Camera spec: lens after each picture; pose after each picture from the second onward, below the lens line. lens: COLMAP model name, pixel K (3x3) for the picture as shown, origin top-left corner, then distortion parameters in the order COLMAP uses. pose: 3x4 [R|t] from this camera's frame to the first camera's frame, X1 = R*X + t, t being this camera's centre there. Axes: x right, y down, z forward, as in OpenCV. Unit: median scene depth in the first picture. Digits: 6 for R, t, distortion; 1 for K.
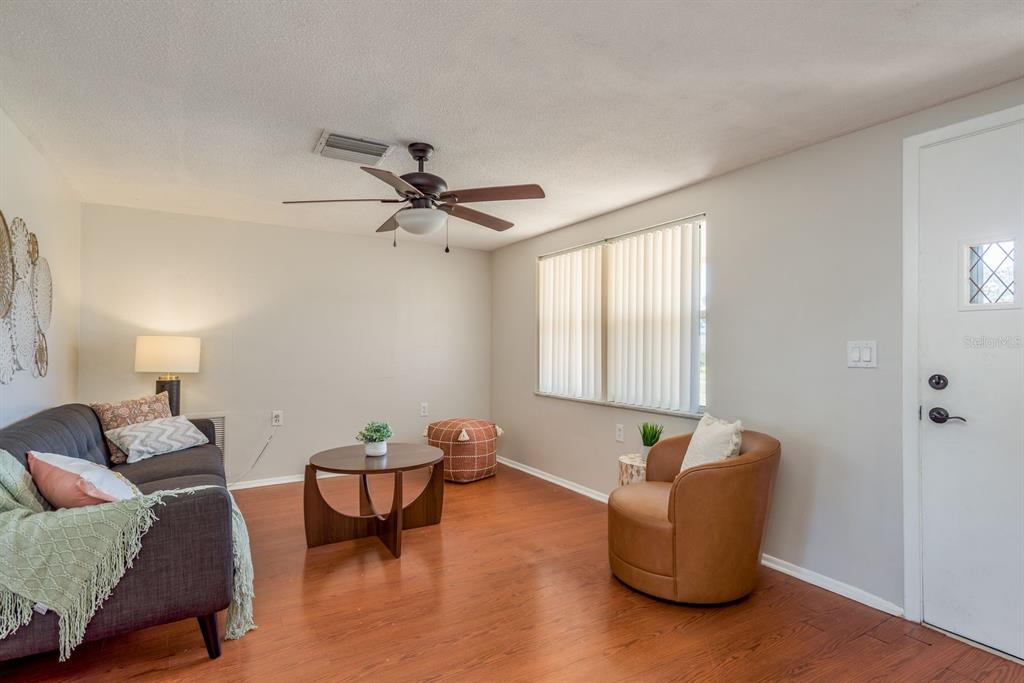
lens RADIAL K [[504.5, 0, 515.0], [0, 504.5, 344.0], [0, 0, 1]] dist [0.019942, -0.001580]
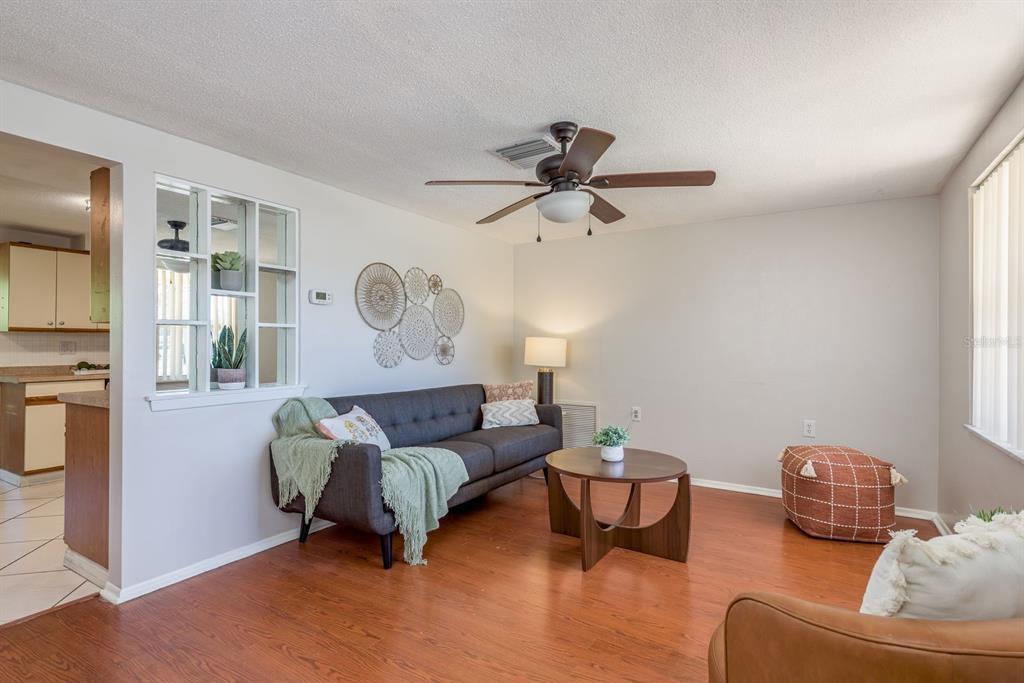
lens RADIAL K [[504.5, 0, 509.0], [0, 504.5, 342.6], [0, 0, 1]] dist [0.019942, -0.001580]
pose [[0.459700, -0.008217, -0.888036, 0.466129], [0.002858, 0.999966, -0.007773, 0.008204], [0.888069, 0.001036, 0.459708, 0.391753]]
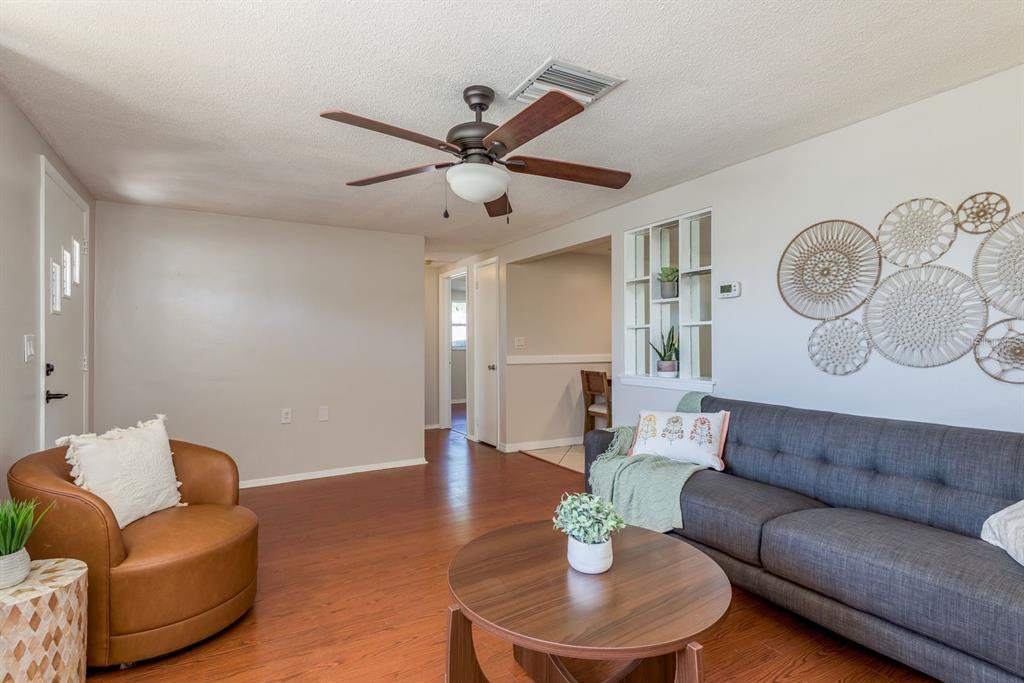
lens RADIAL K [[504.5, 0, 517.5], [0, 504.5, 342.8], [0, 0, 1]] dist [0.019942, -0.001580]
pose [[-0.999990, -0.001806, -0.004129, -0.195785], [-0.001787, 0.999988, -0.004518, 0.012069], [0.004137, -0.004510, -0.999981, 1.449207]]
